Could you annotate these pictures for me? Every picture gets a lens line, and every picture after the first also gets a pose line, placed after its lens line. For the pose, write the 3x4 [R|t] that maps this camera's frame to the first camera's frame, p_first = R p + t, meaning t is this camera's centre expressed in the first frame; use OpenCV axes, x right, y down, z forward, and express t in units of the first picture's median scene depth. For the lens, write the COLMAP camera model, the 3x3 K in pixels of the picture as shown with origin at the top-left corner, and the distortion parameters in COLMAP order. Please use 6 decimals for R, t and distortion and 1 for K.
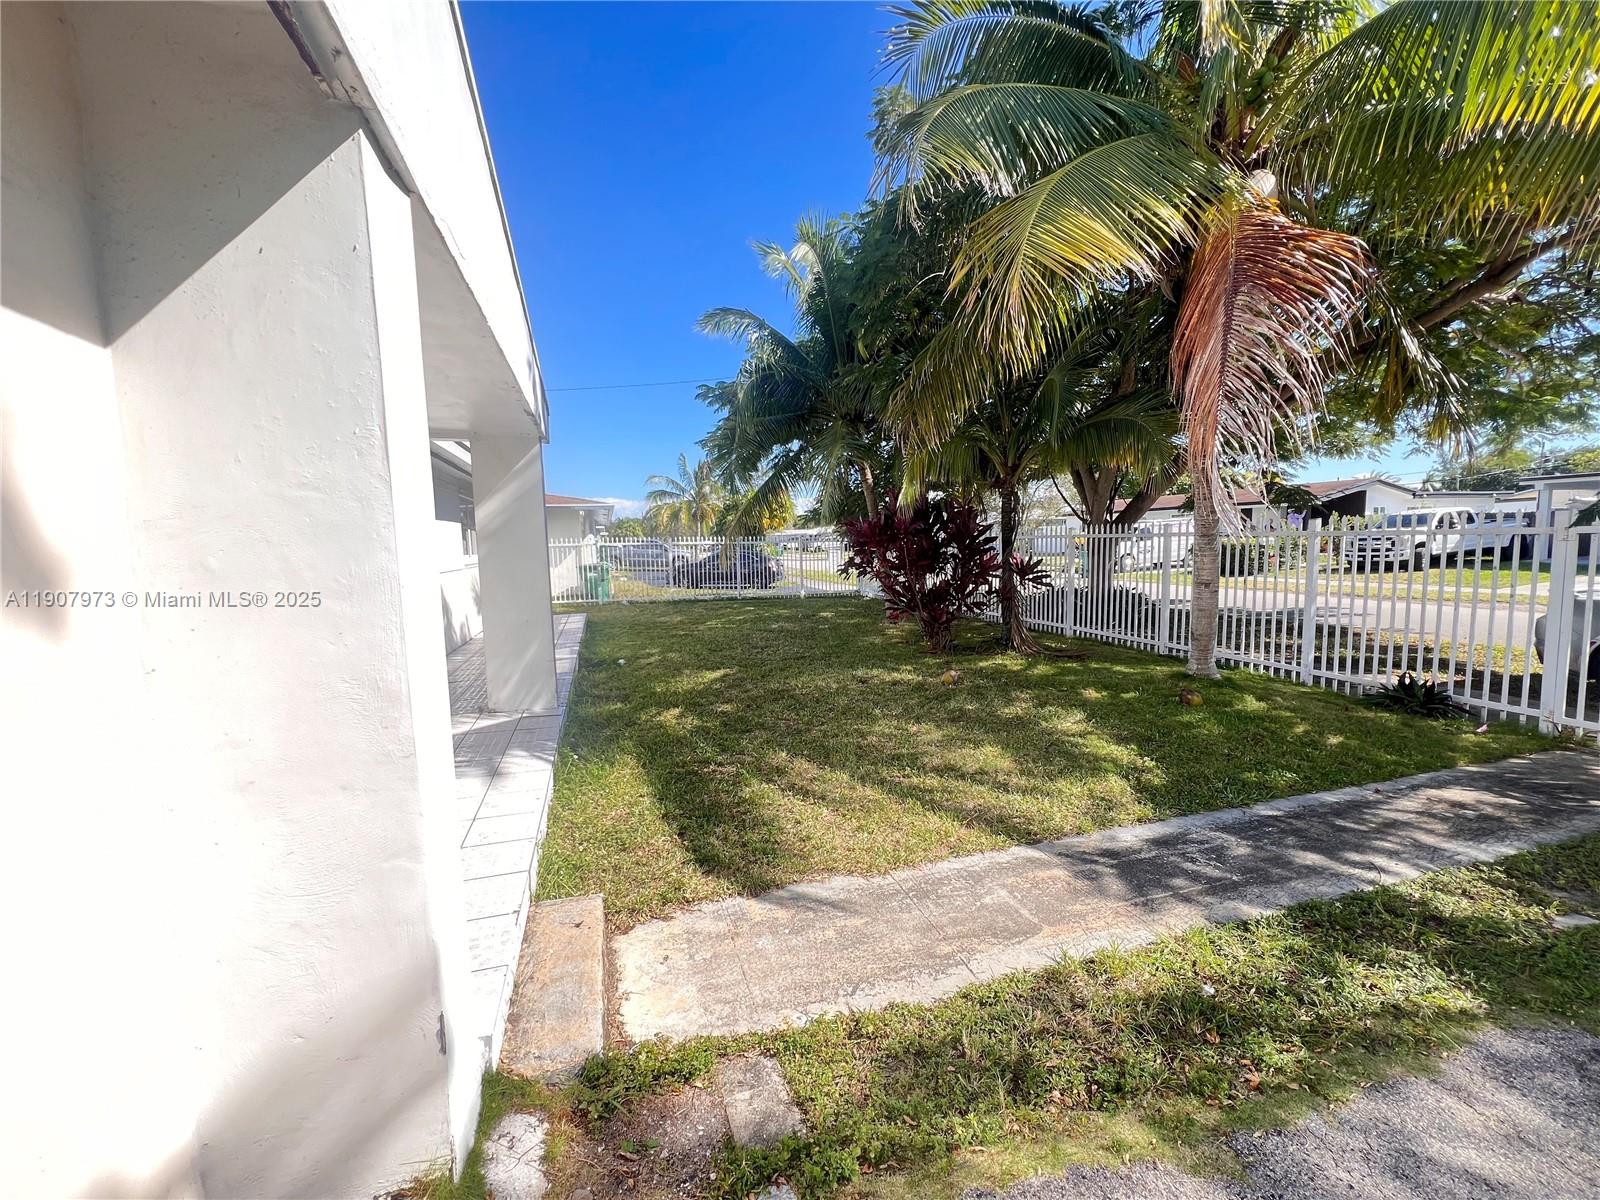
lens RADIAL K [[639.9, 0, 800.9], [0, 639.9, 600.6], [0, 0, 1]] dist [0.001328, -0.000071]
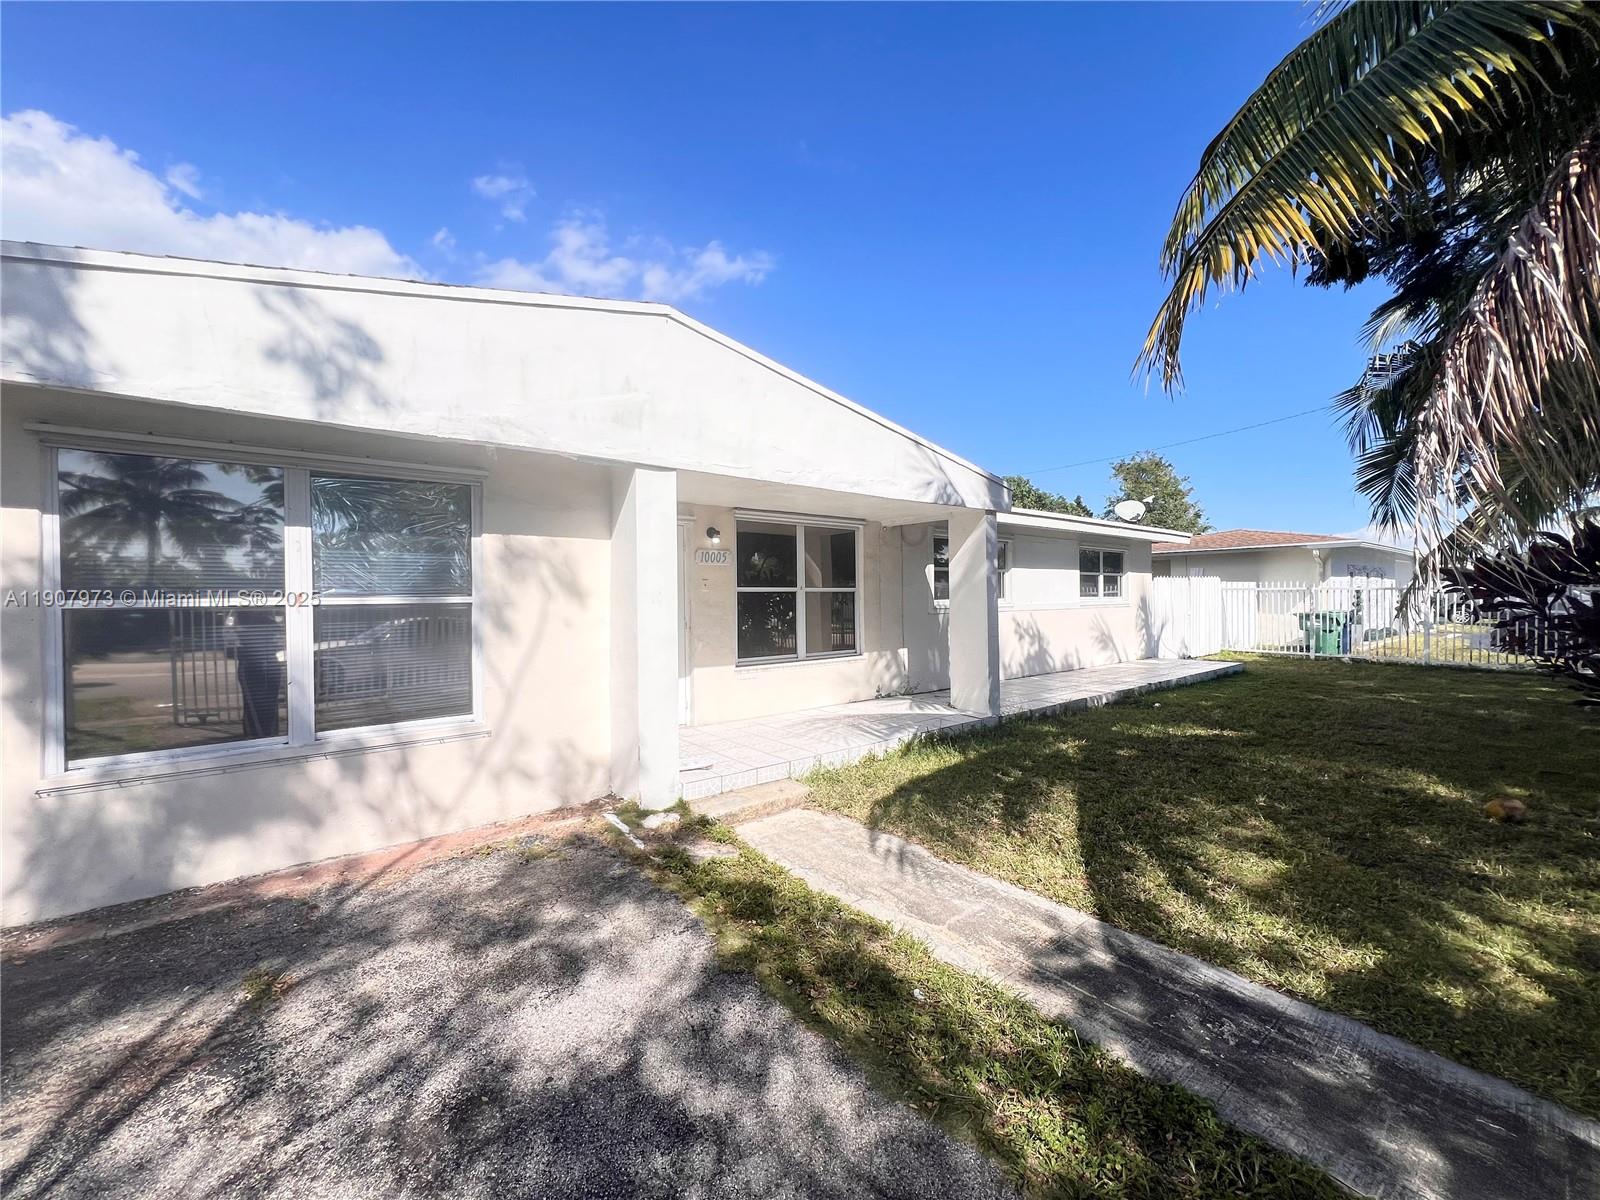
lens RADIAL K [[639.9, 0, 803.4], [0, 639.9, 595.2], [0, 0, 1]] dist [0.001328, -0.000071]
pose [[0.370829, 0.021699, -0.928447, 1.111499], [-0.090646, 0.995799, -0.012932, -0.031386], [0.924267, 0.088956, 0.371239, 0.249609]]
